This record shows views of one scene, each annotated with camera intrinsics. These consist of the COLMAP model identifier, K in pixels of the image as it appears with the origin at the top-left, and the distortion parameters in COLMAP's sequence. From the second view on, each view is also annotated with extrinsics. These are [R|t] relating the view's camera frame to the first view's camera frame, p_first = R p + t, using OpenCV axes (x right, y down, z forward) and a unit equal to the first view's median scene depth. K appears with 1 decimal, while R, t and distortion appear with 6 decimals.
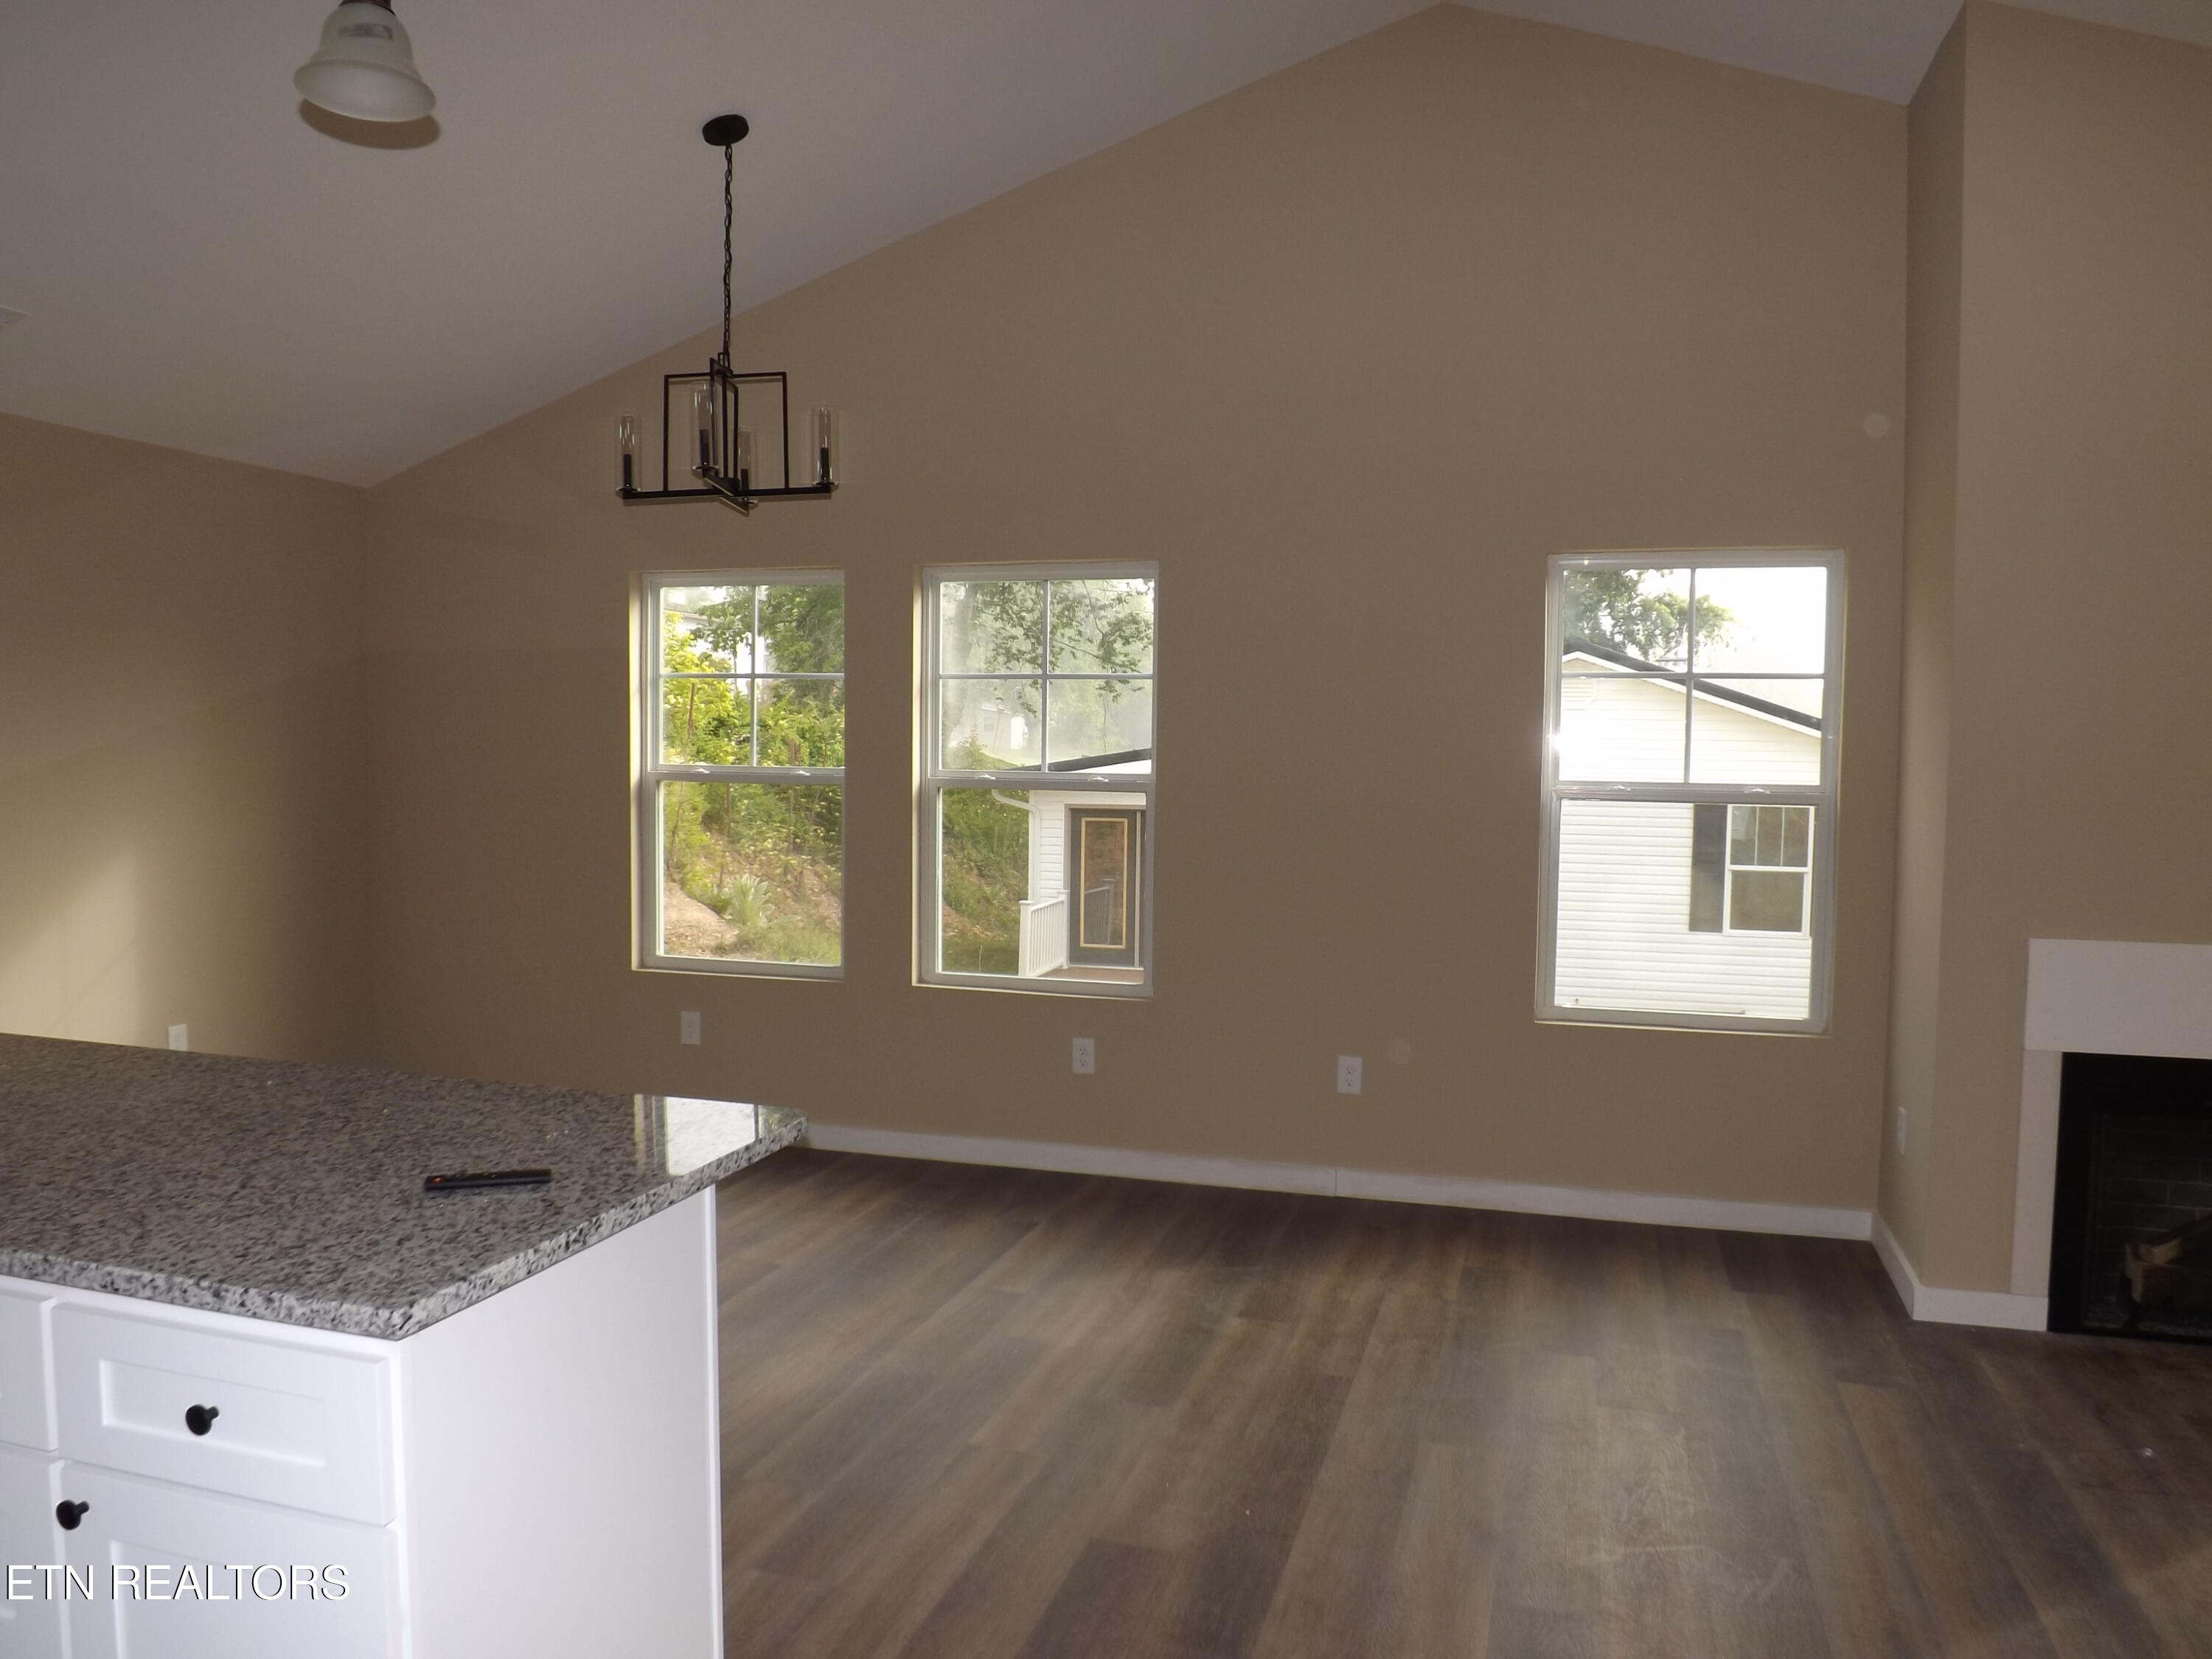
lens RADIAL K [[1585.2, 0, 1106.0], [0, 1585.2, 829.5], [0, 0, 1]] dist [-0.068089, 0.025383]
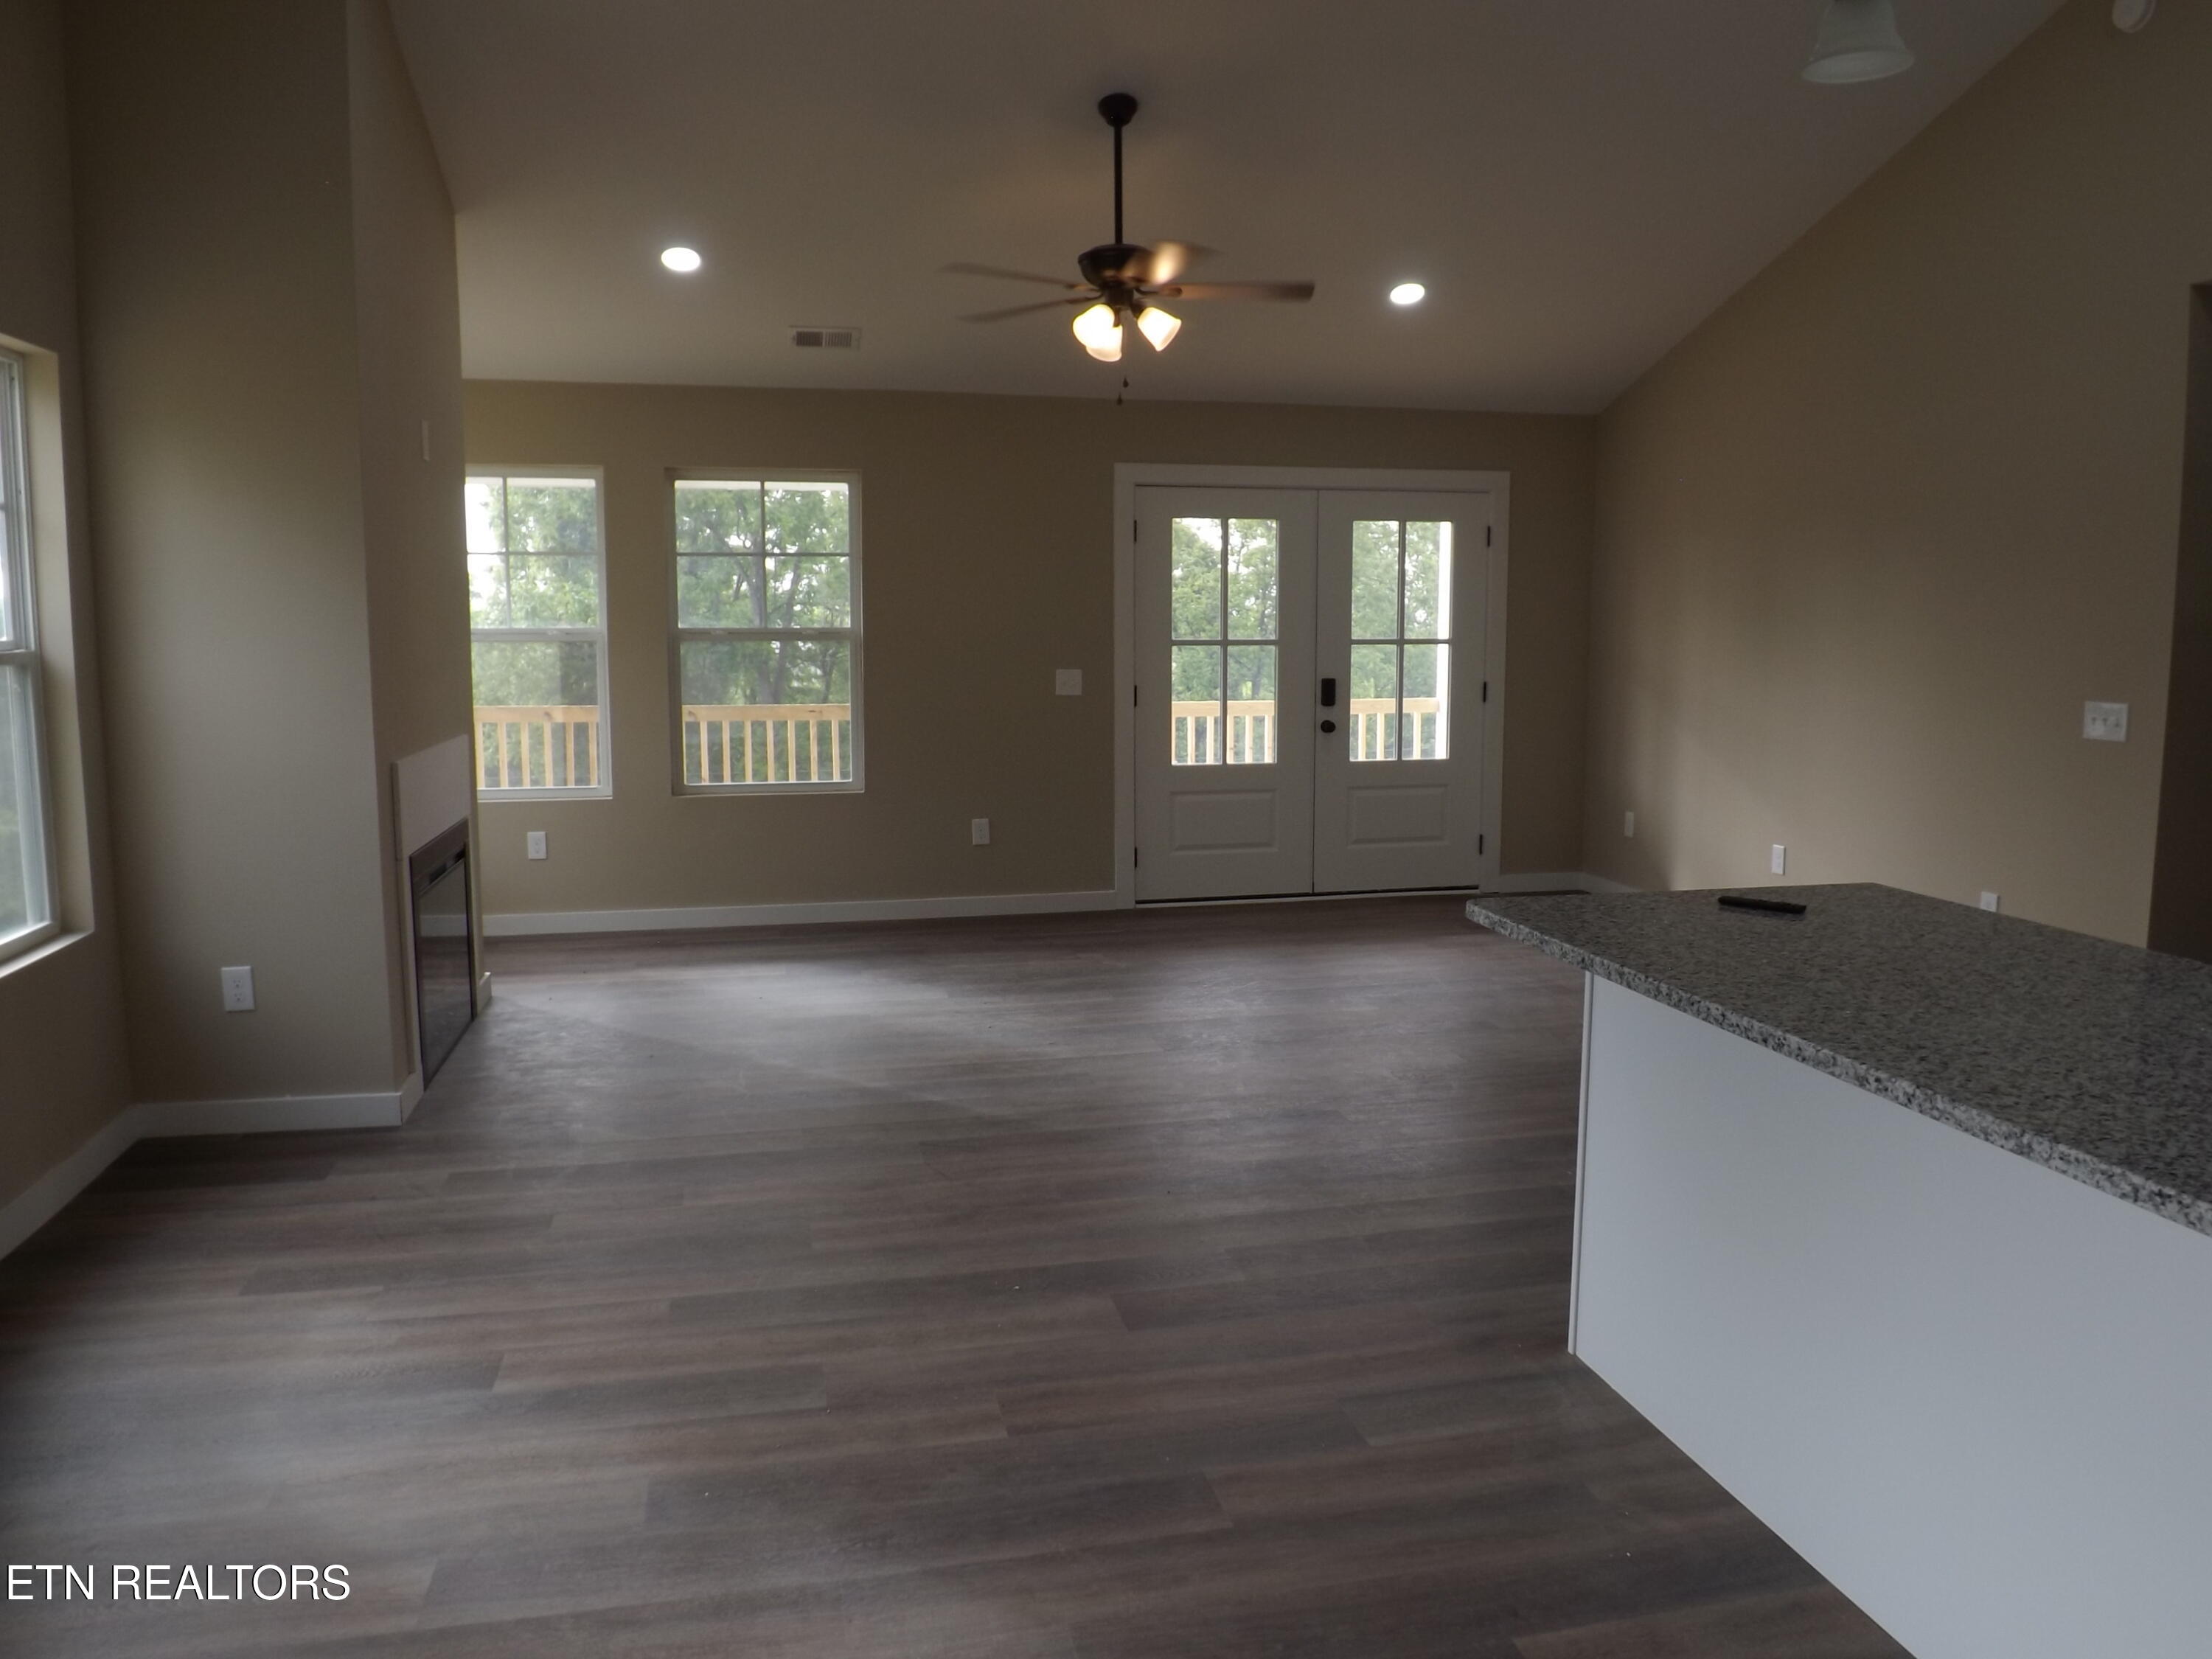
lens RADIAL K [[1585.2, 0, 1106.0], [0, 1585.2, 829.5], [0, 0, 1]] dist [-0.068089, 0.025383]
pose [[-0.485422, -0.131594, 0.864320, -0.802916], [0.043505, 0.983747, 0.174210, -0.073679], [-0.873197, 0.122168, -0.471807, 1.317294]]
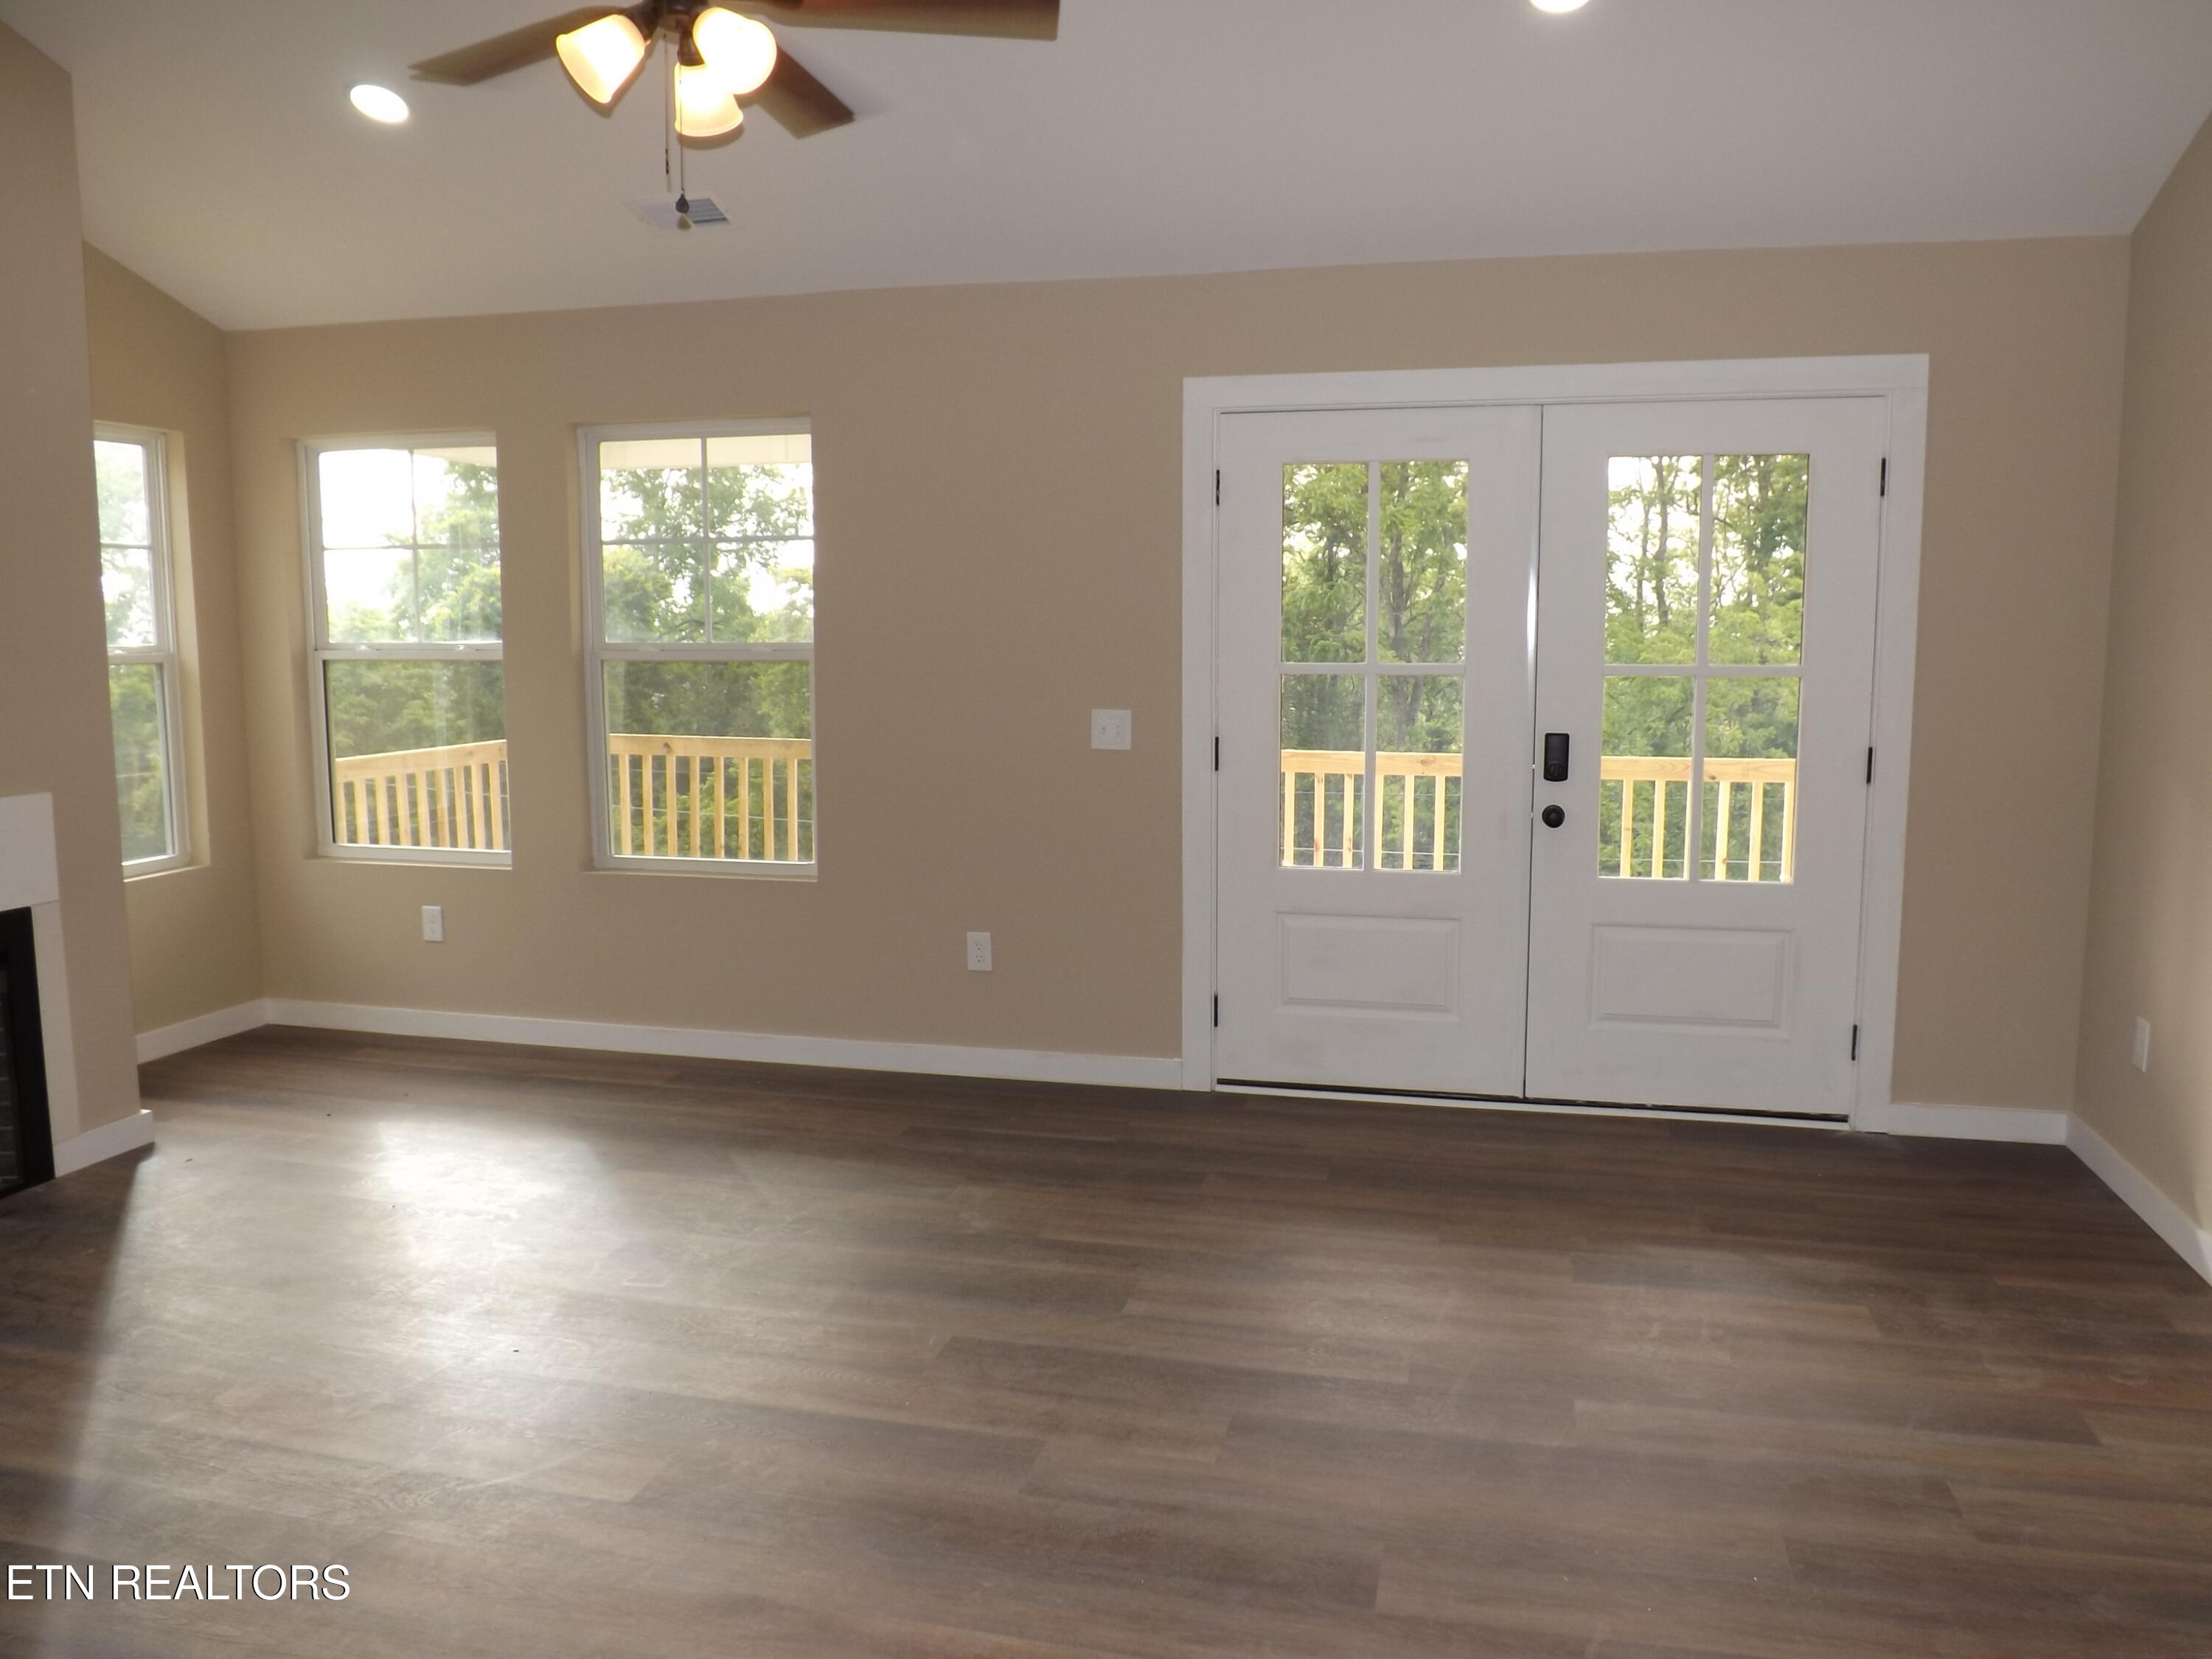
lens RADIAL K [[1585.2, 0, 1106.0], [0, 1585.2, 829.5], [0, 0, 1]] dist [-0.068089, 0.025383]
pose [[-0.036964, -0.146387, 0.988537, -0.631156], [0.063060, 0.986899, 0.148502, -0.055545], [-0.997325, 0.067826, -0.027248, 1.018986]]
